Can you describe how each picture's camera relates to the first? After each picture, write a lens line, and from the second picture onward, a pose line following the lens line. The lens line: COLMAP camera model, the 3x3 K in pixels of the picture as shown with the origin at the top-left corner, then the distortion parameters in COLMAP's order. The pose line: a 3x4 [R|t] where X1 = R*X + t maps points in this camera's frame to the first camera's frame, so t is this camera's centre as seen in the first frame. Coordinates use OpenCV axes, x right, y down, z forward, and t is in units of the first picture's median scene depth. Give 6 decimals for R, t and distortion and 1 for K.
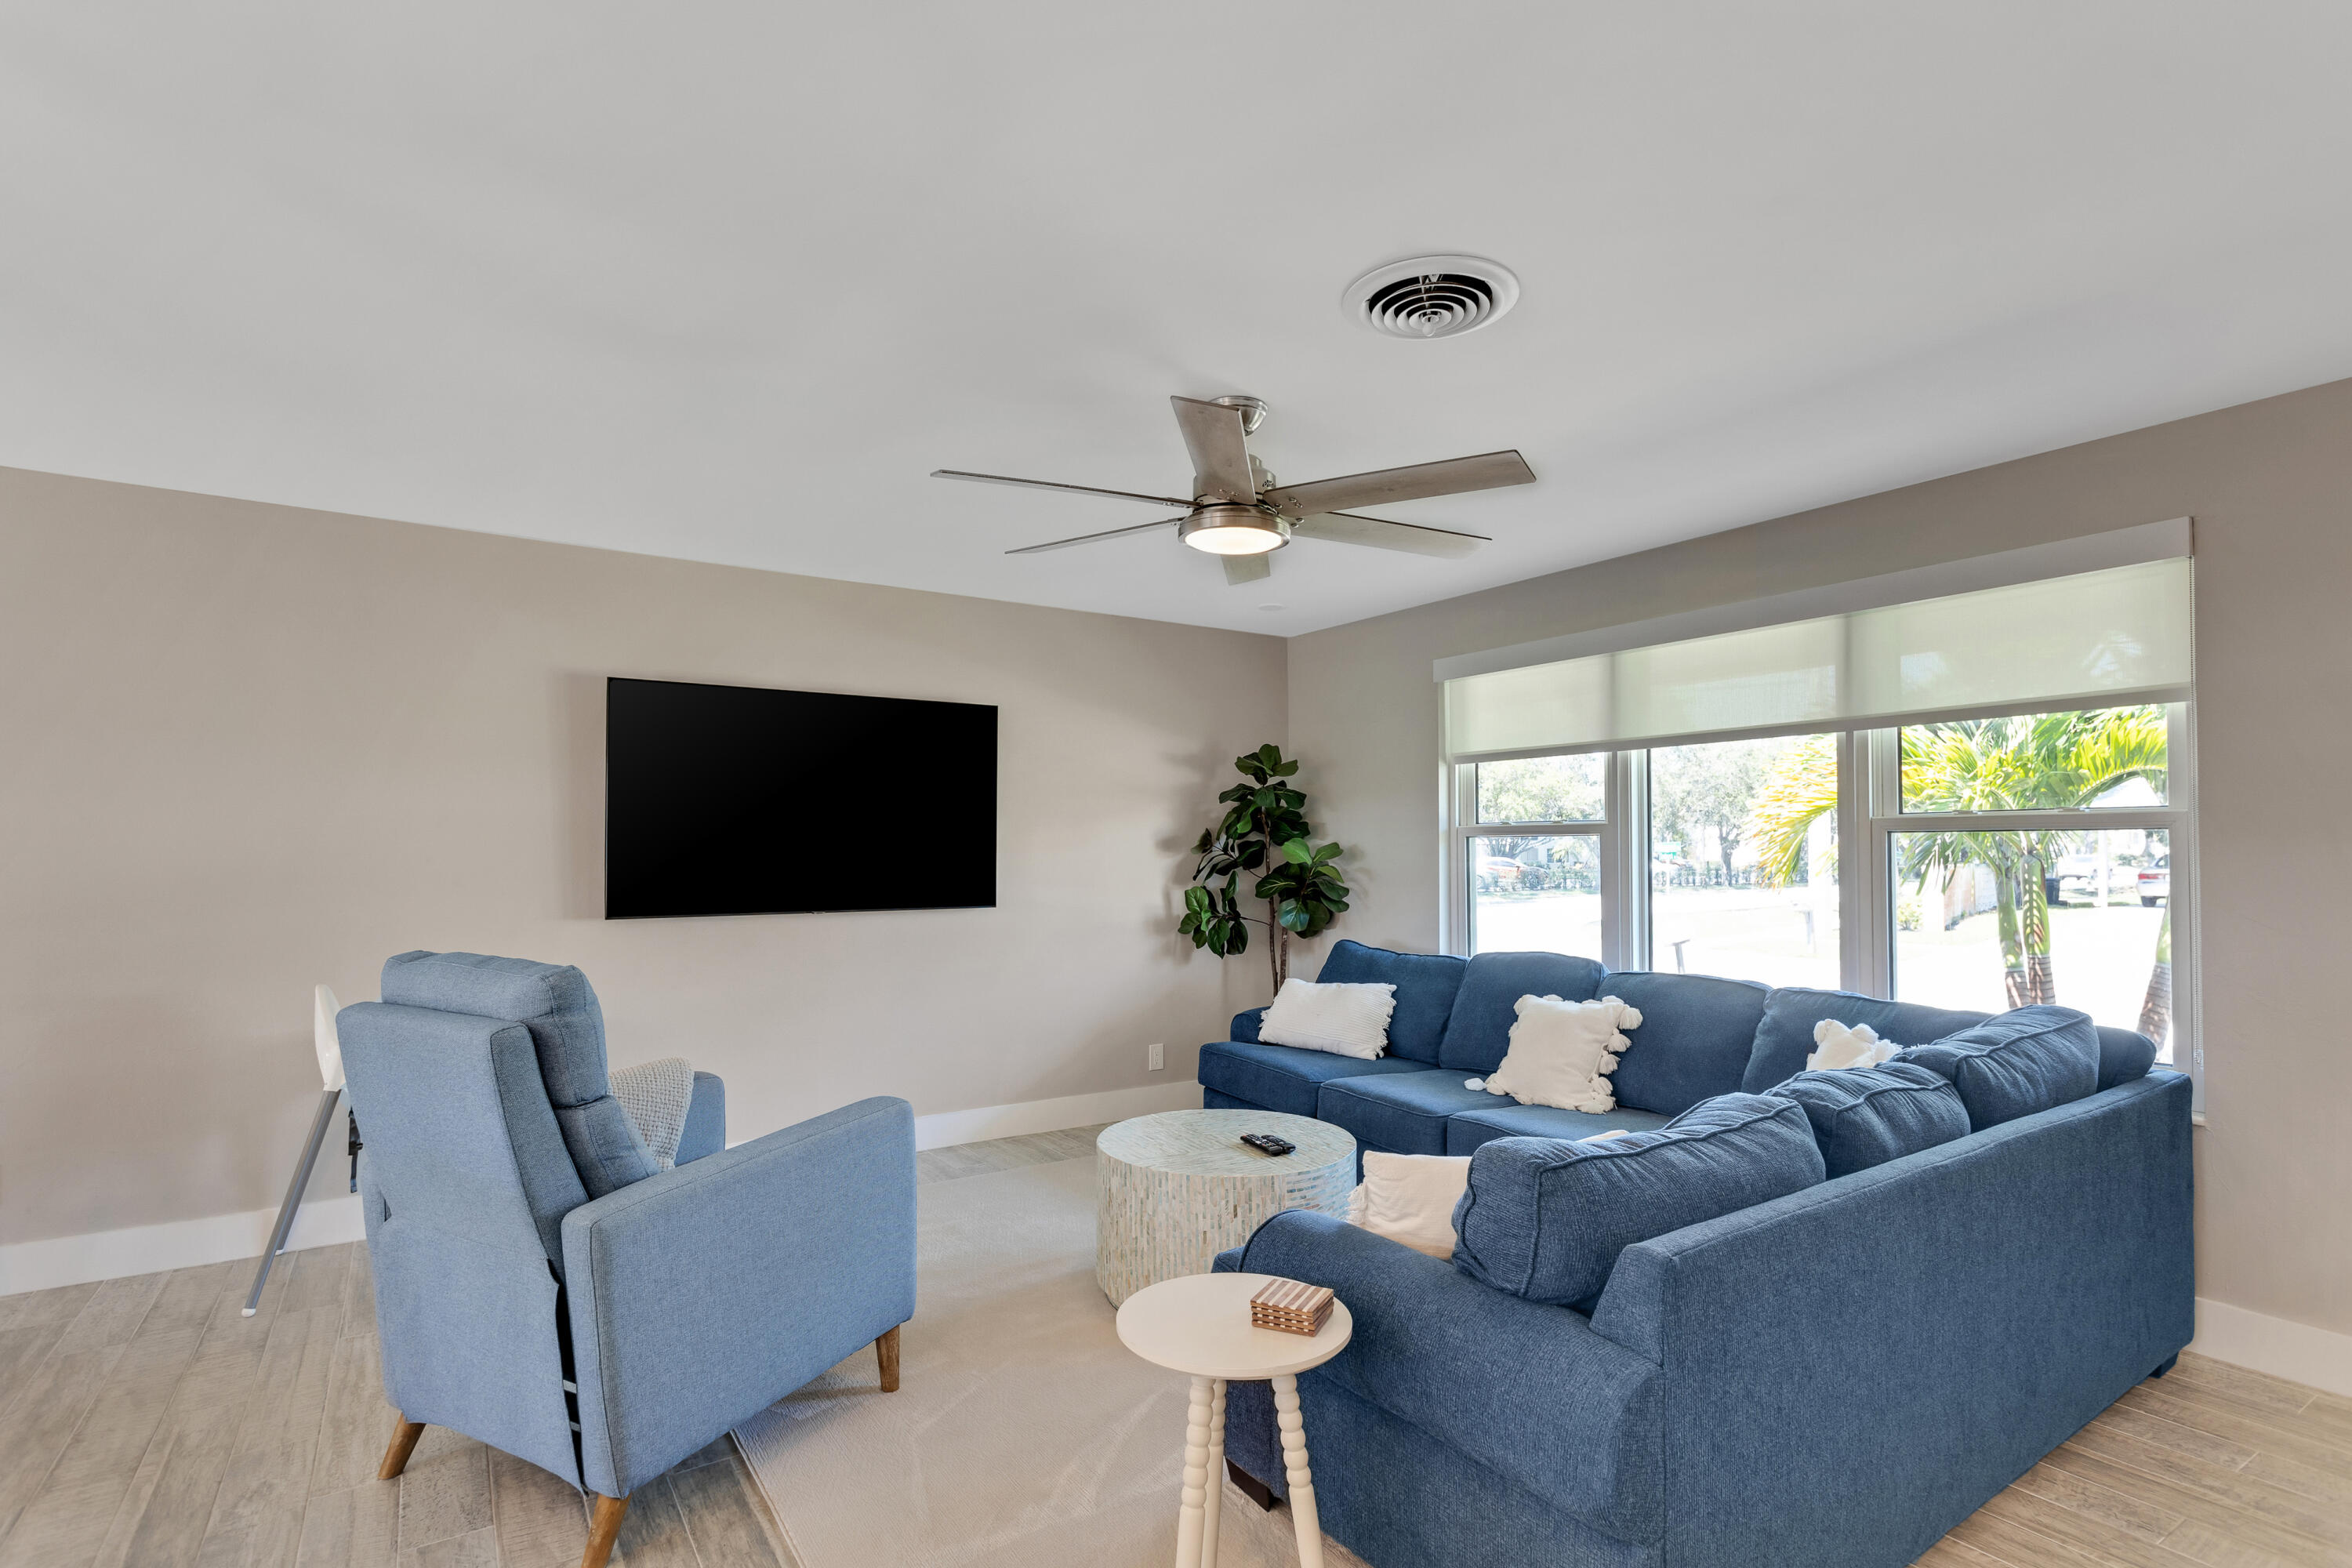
lens RADIAL K [[1196.4, 0, 1203.6], [0, 1196.4, 835.2], [0, 0, 1]] dist [0.001765, 0.001467]
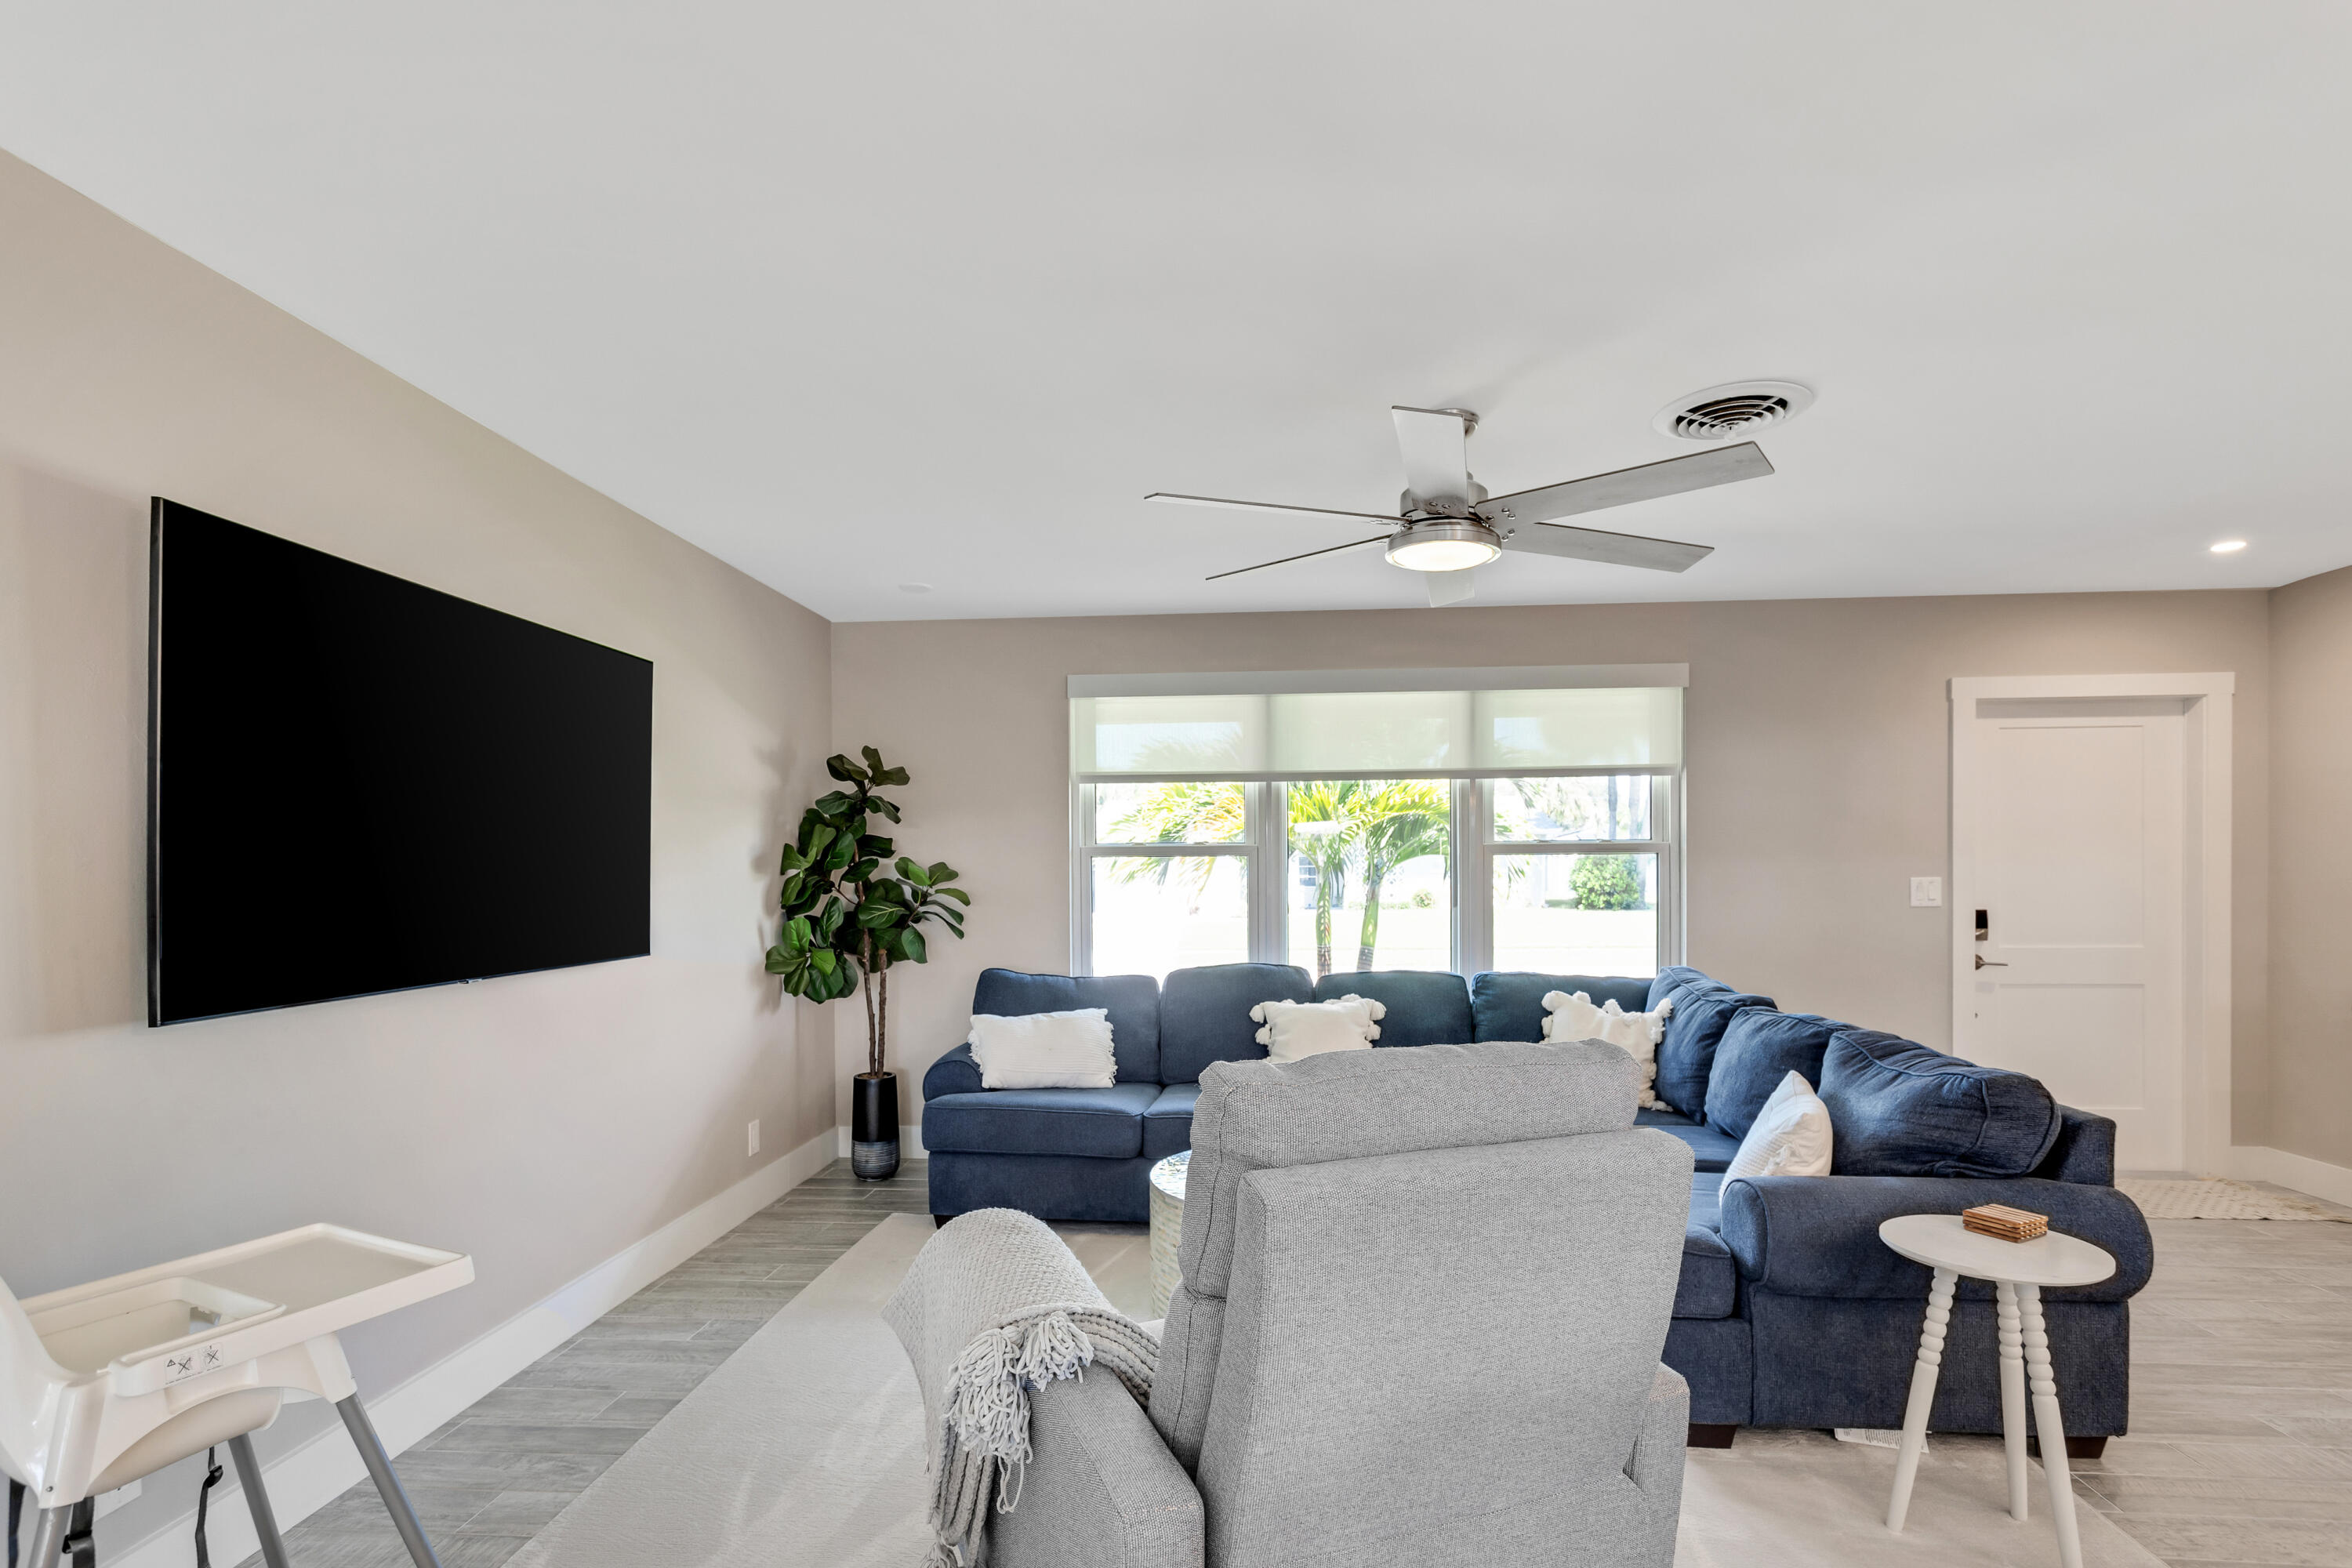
lens RADIAL K [[1196.4, 0, 1203.6], [0, 1196.4, 835.2], [0, 0, 1]] dist [0.001765, 0.001467]
pose [[0.599475, 0.022446, 0.800079, -0.581632], [-0.005582, 0.999700, -0.023863, 0.007759], [-0.800374, 0.009839, 0.599420, 0.358571]]
